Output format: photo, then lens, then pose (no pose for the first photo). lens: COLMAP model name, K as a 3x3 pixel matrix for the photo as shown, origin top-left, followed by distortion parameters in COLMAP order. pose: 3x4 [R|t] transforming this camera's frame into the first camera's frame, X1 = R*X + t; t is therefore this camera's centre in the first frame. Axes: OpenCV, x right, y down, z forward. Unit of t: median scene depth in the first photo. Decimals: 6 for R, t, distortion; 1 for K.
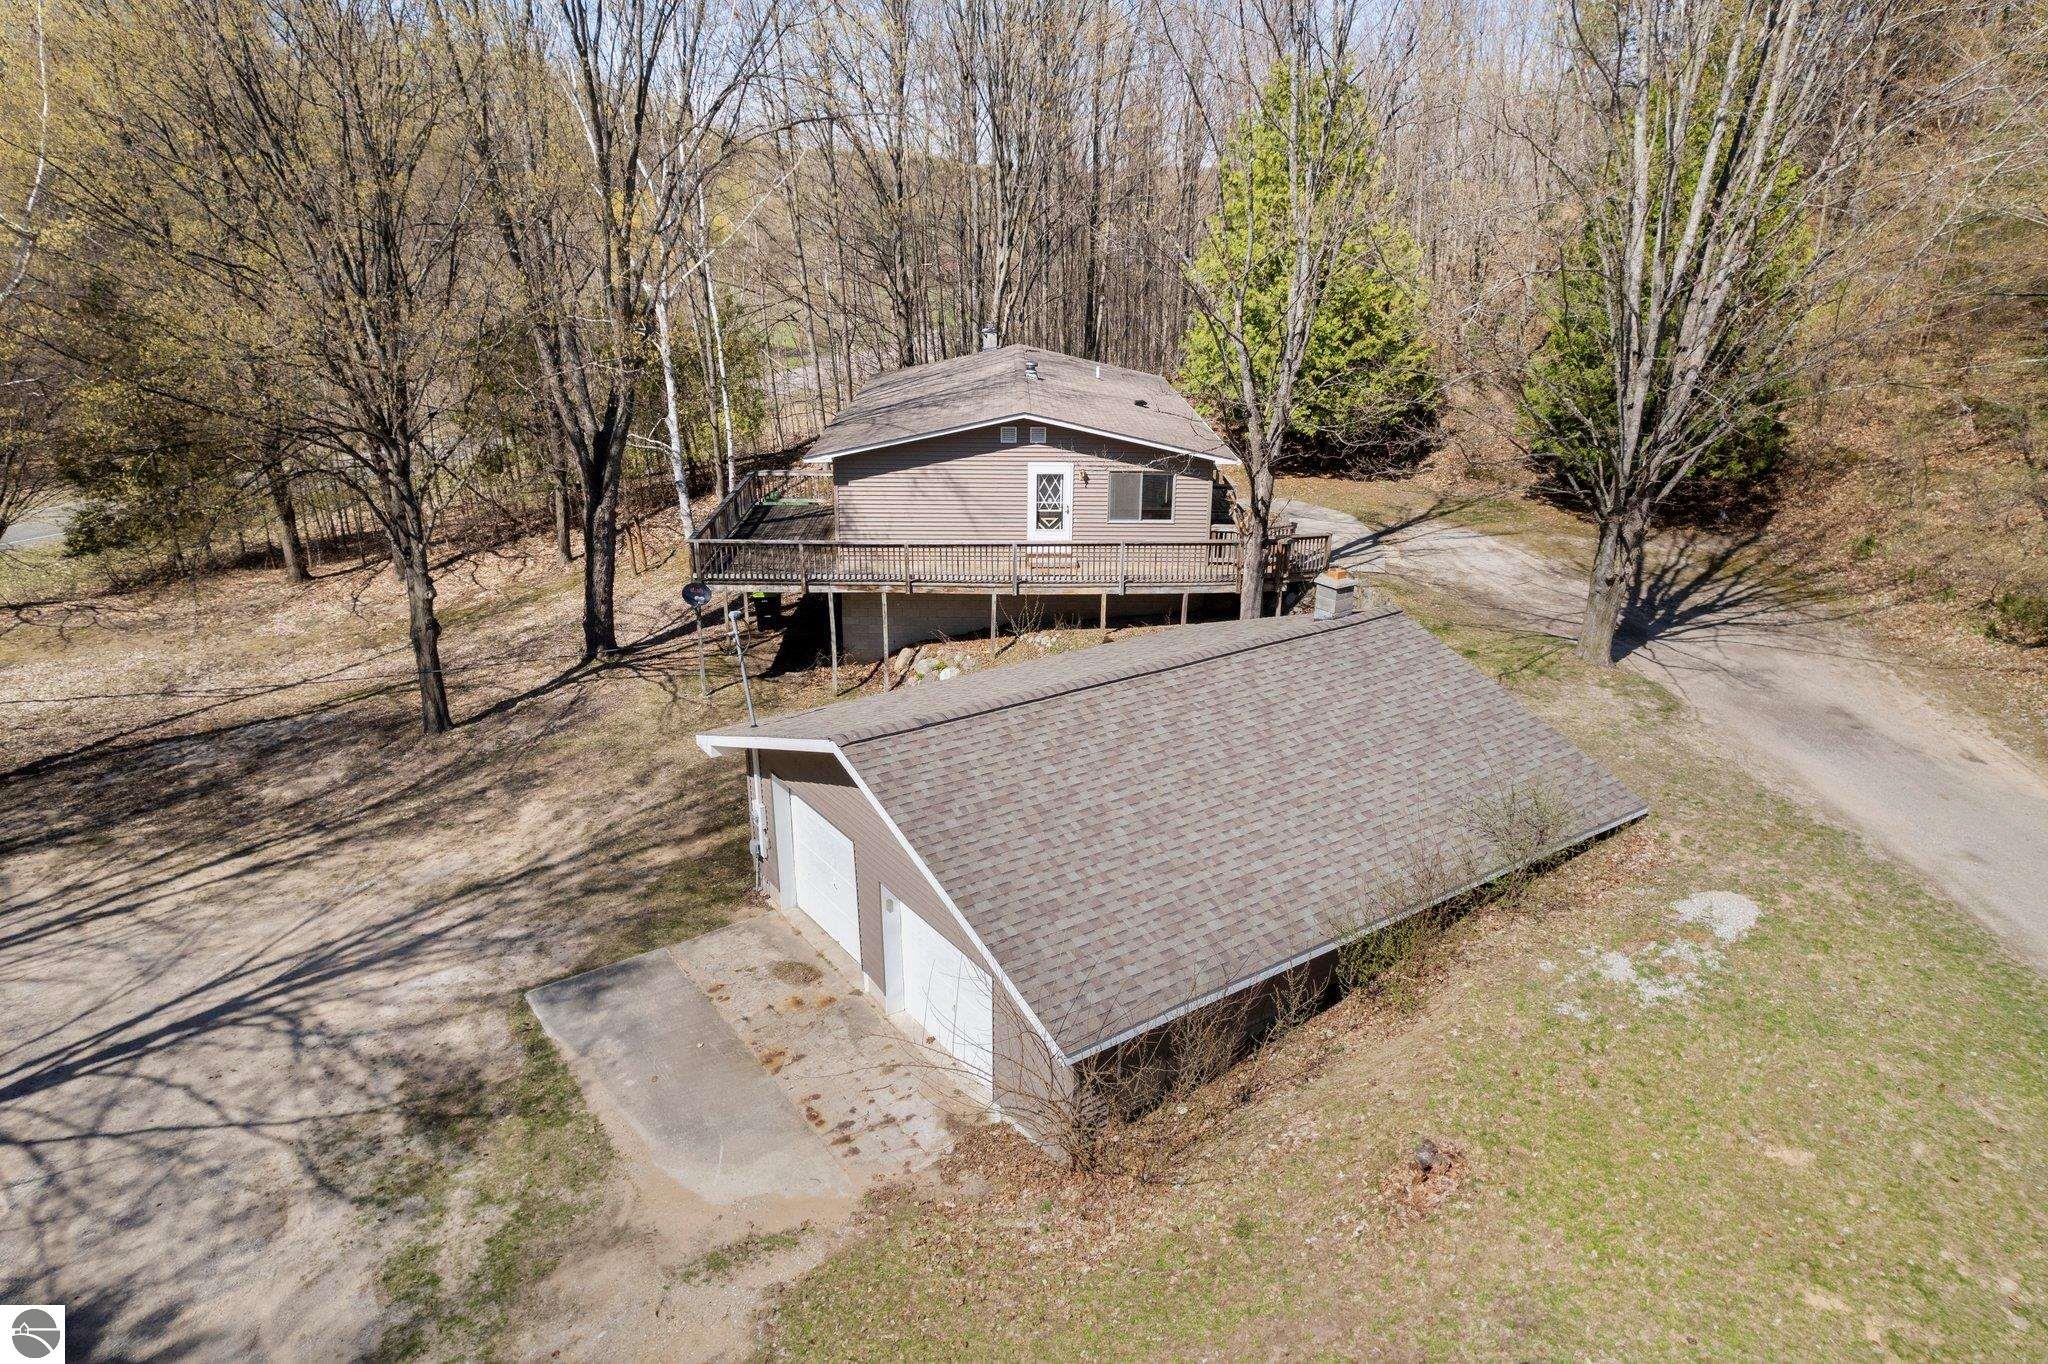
lens RADIAL K [[1289.4, 0, 1034.9], [0, 1289.4, 682.1], [0, 0, 1]] dist [-0.072019, 0.056468]
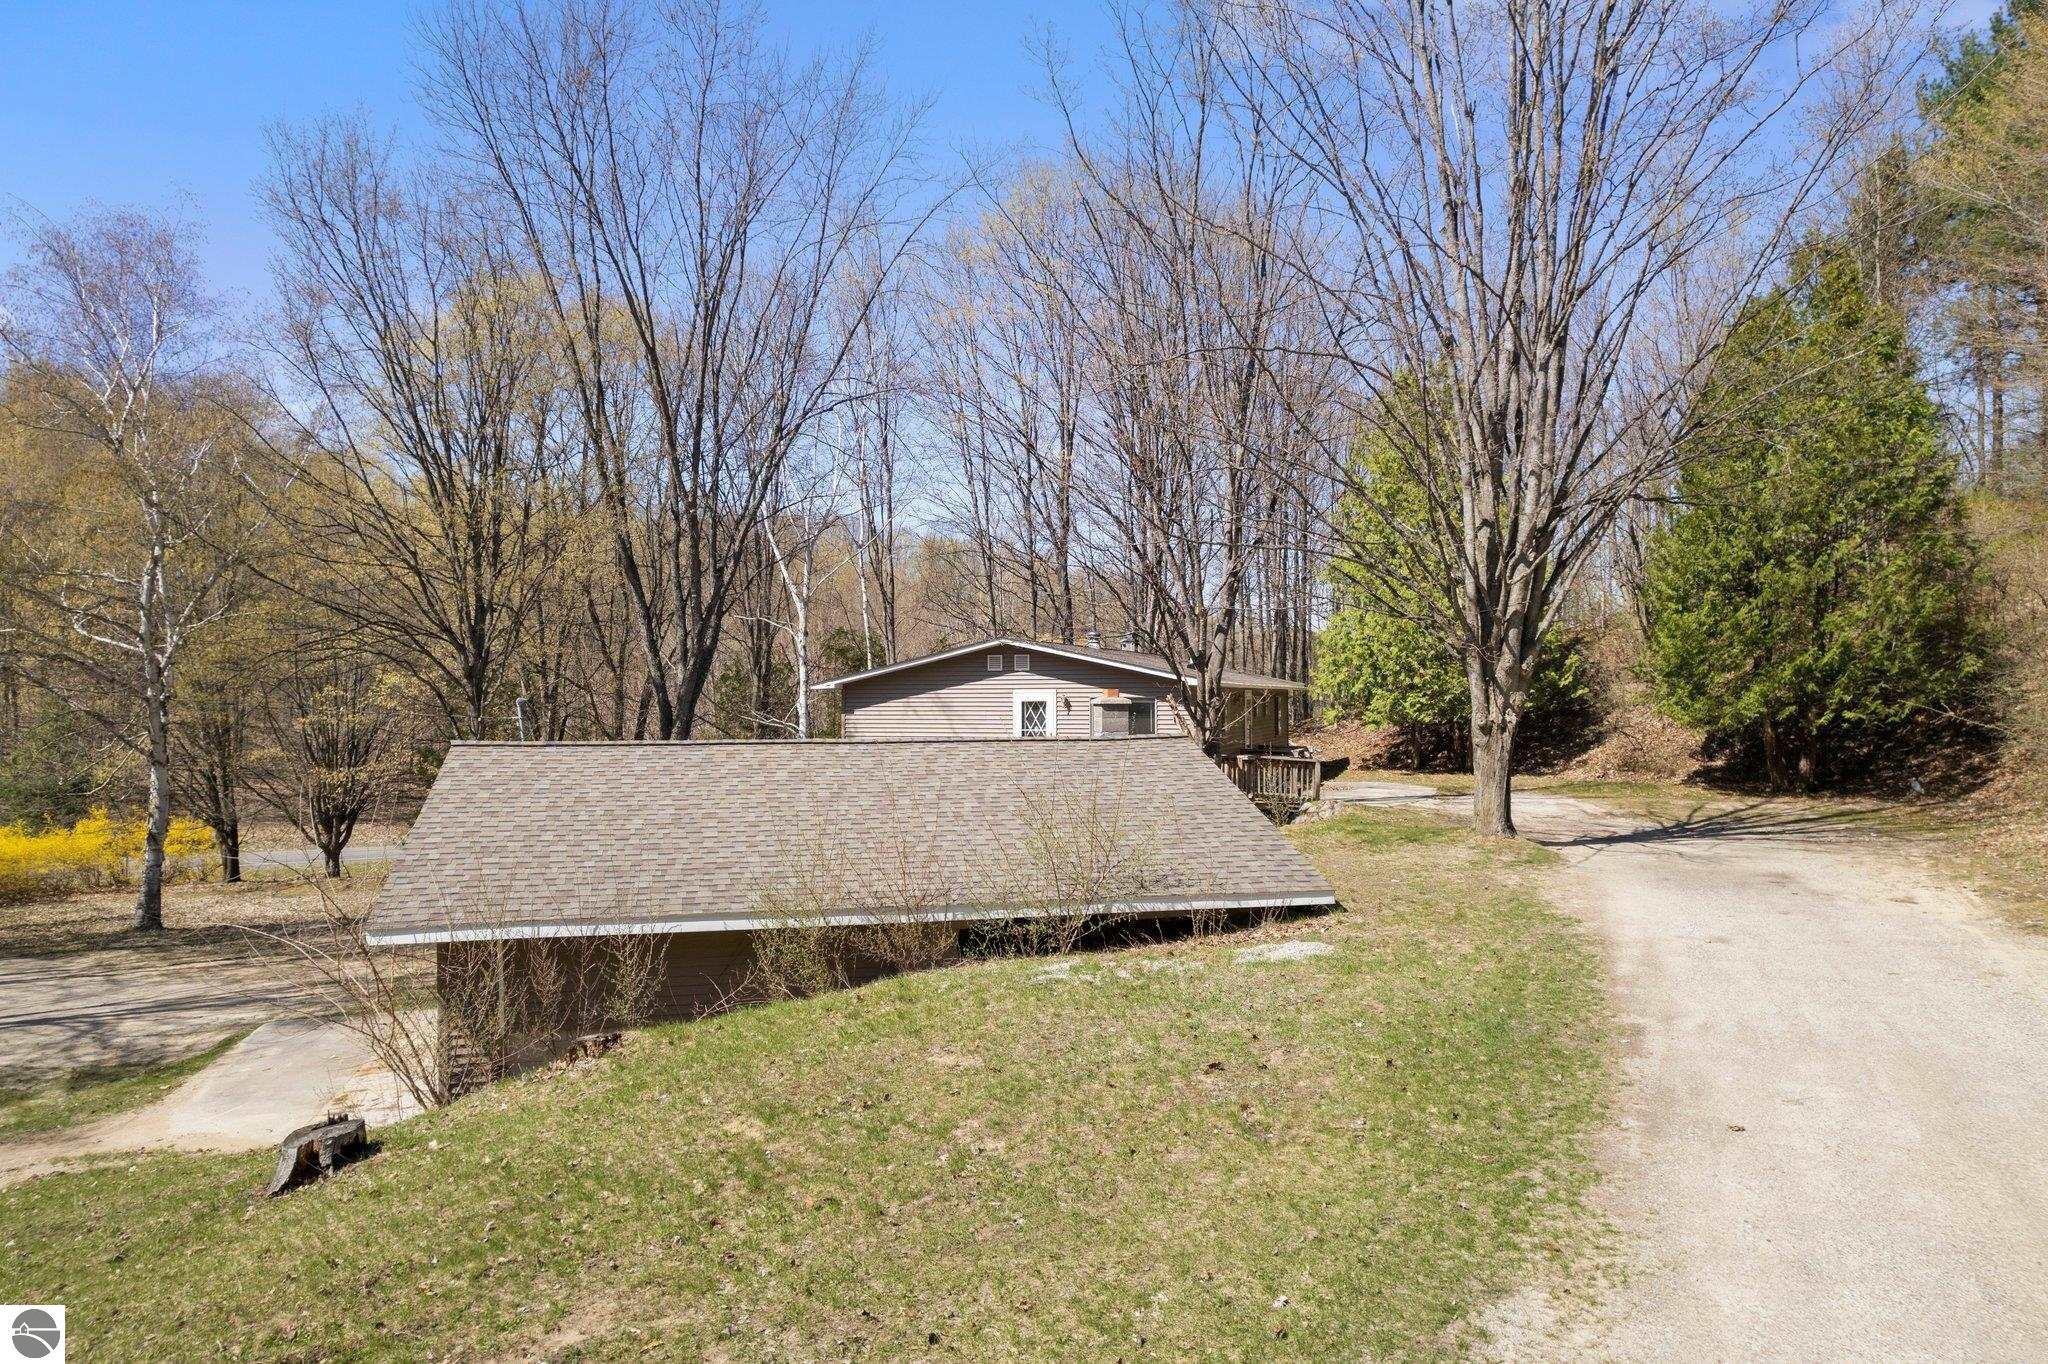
lens RADIAL K [[1306.1, 0, 1034.9], [0, 1306.1, 694.5], [0, 0, 1]] dist [-0.075906, 0.062281]
pose [[0.936130, -0.013759, -0.351385, 0.374942], [-0.110126, 0.937501, -0.330096, 0.171614], [0.333966, 0.347709, 0.876108, 0.106281]]
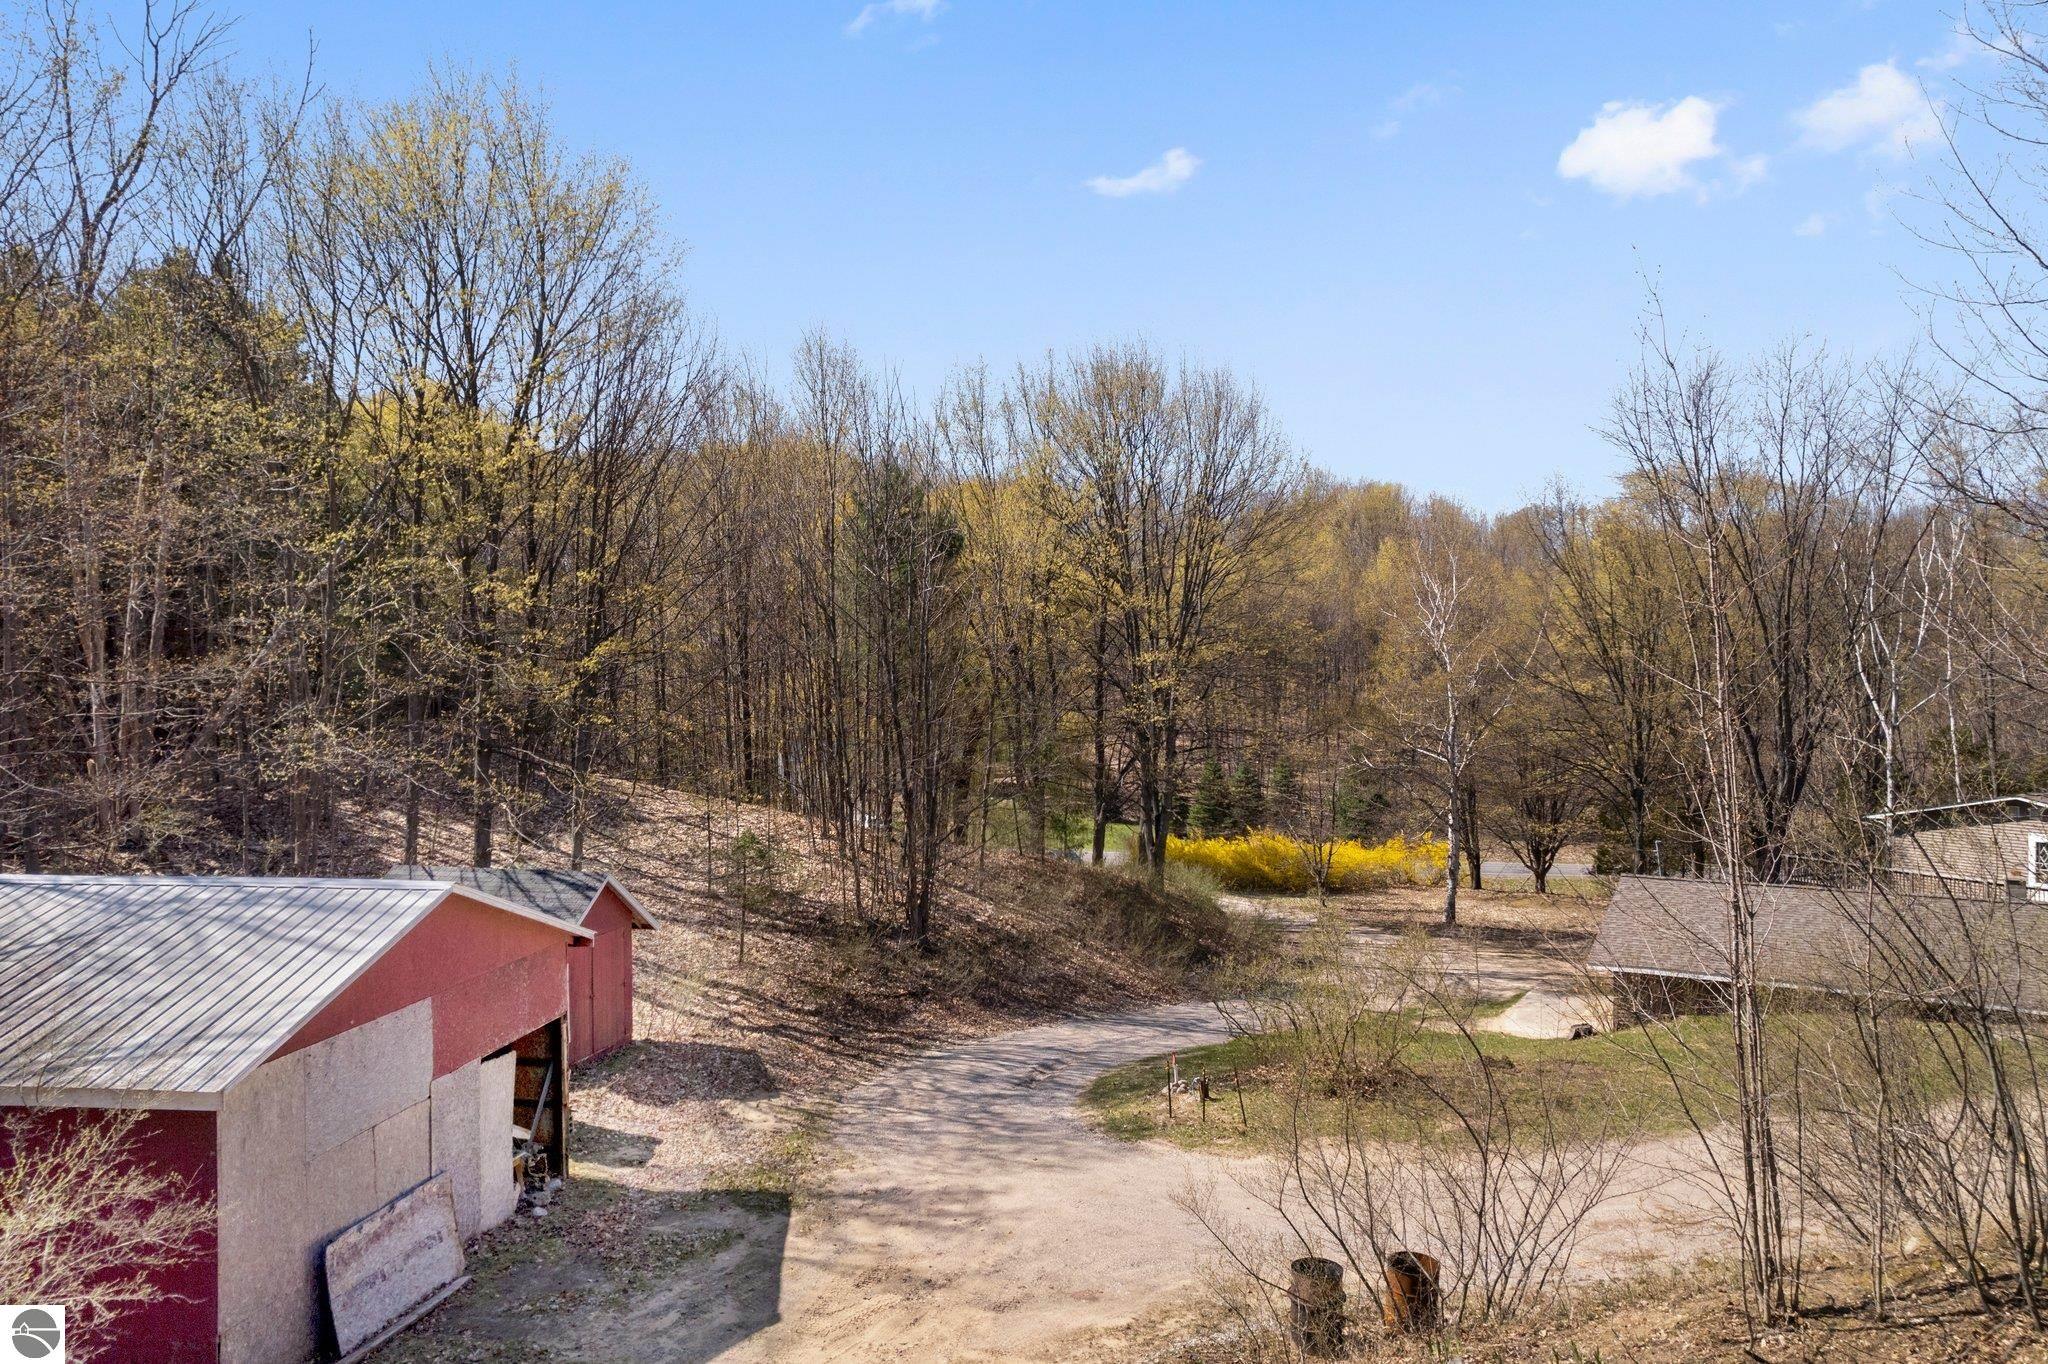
lens RADIAL K [[1306.1, 0, 1034.9], [0, 1306.1, 694.5], [0, 0, 1]] dist [-0.075906, 0.062281]
pose [[0.348698, -0.012179, -0.937156, 0.920199], [-0.312126, 0.941328, -0.128369, 0.204082], [0.883735, 0.337273, 0.324438, -0.452473]]
